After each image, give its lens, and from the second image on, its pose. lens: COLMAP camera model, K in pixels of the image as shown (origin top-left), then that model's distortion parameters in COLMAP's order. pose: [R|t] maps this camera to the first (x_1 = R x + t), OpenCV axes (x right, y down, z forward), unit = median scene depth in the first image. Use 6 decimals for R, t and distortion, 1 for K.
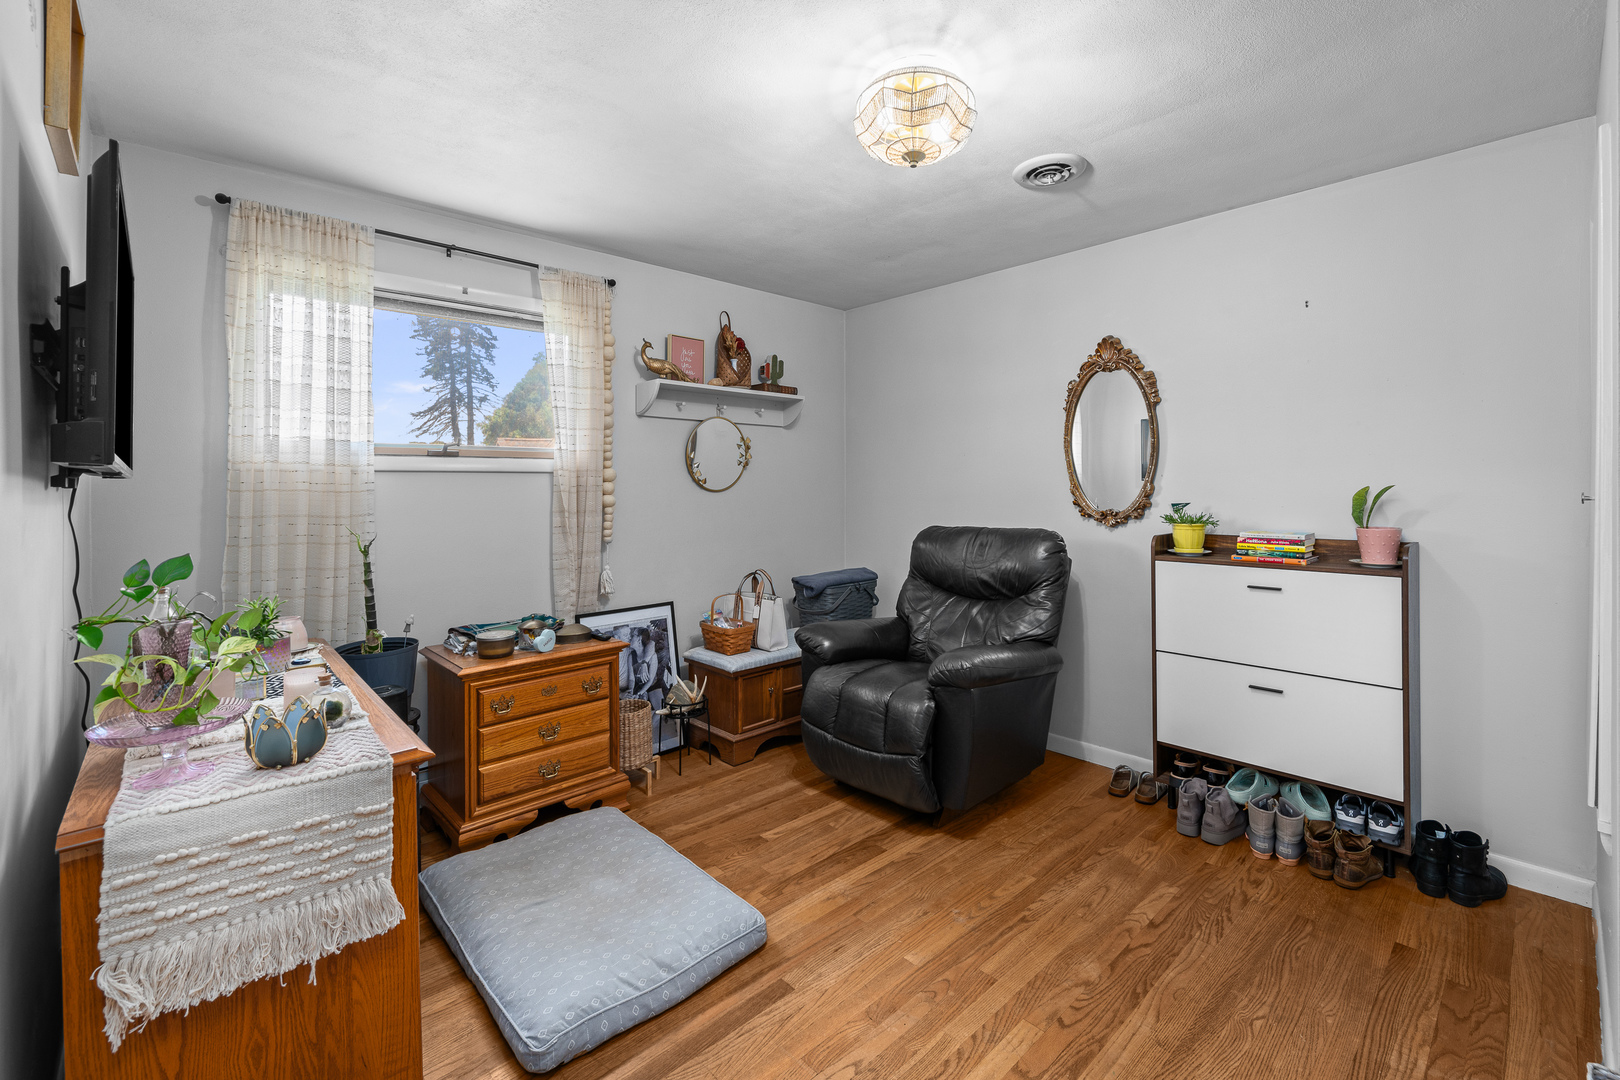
lens RADIAL K [[684.9, 0, 809.5], [0, 684.9, 481.4], [0, 0, 1]] dist [0.000199, 0.000039]
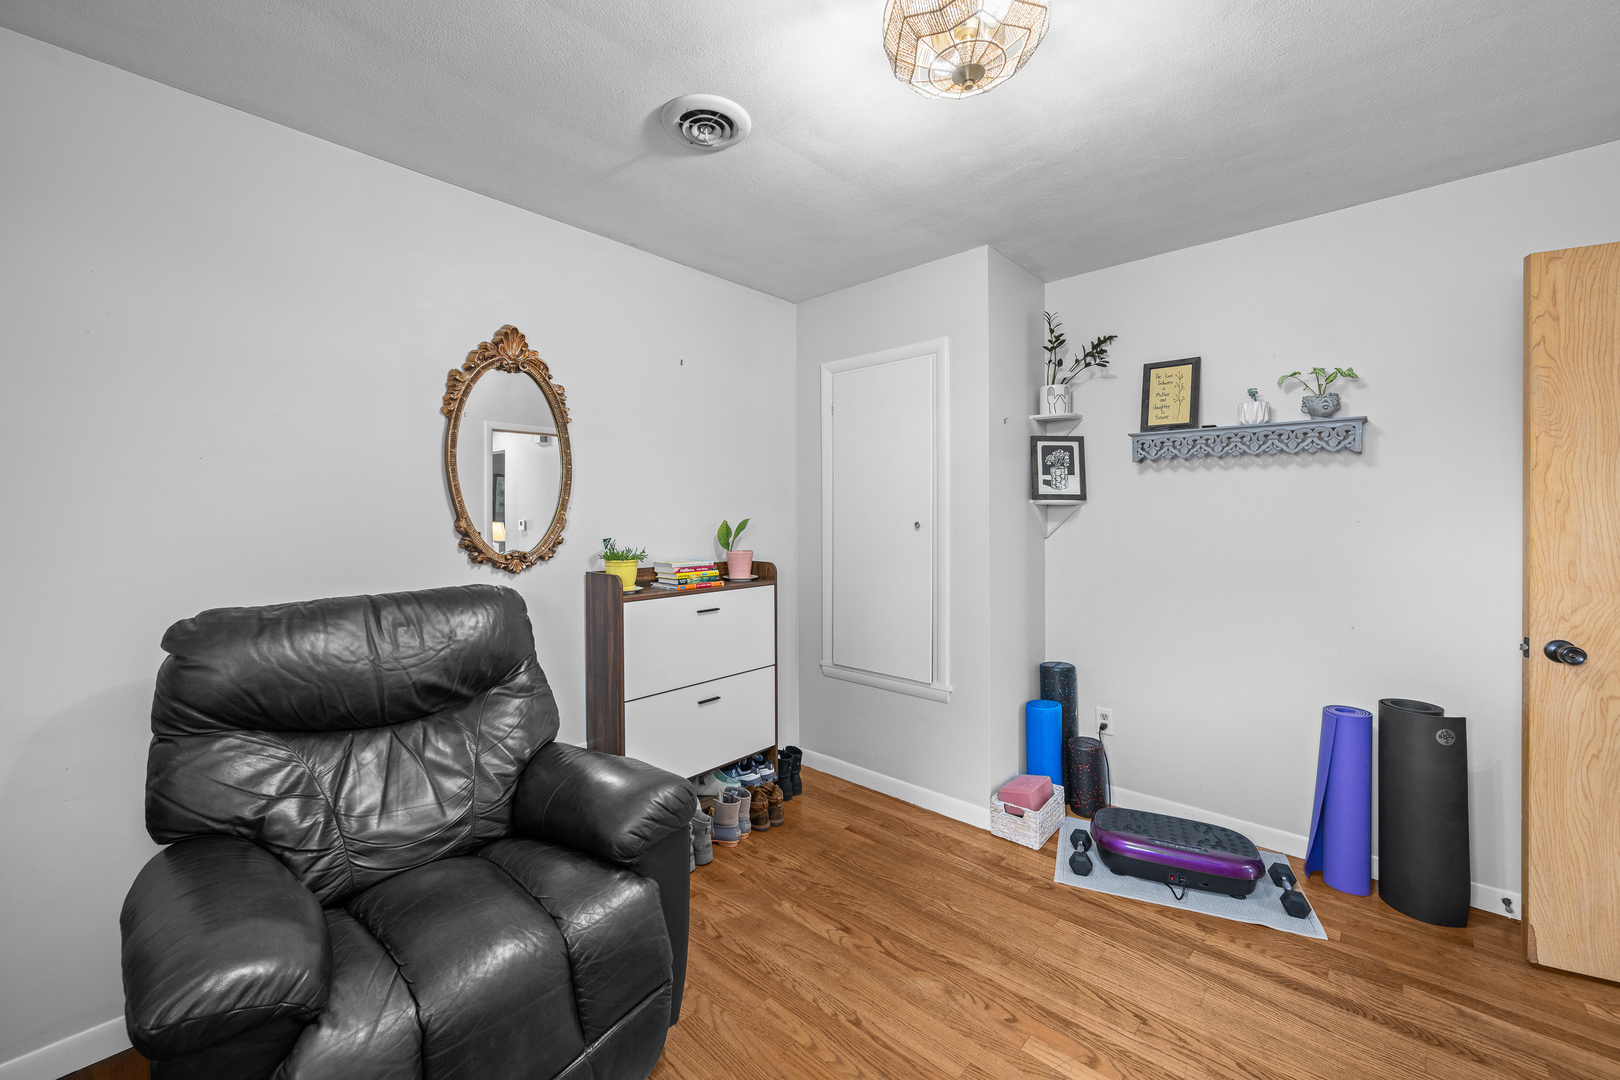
lens RADIAL K [[643.5, 0, 809.6], [0, 643.5, 519.4], [0, 0, 1]] dist [-0.000188, -0.000009]
pose [[-0.086278, -0.000861, 0.996271, -0.408206], [-0.004264, 0.999991, 0.000495, 0.005187], [-0.996262, -0.004206, -0.086281, 0.945089]]
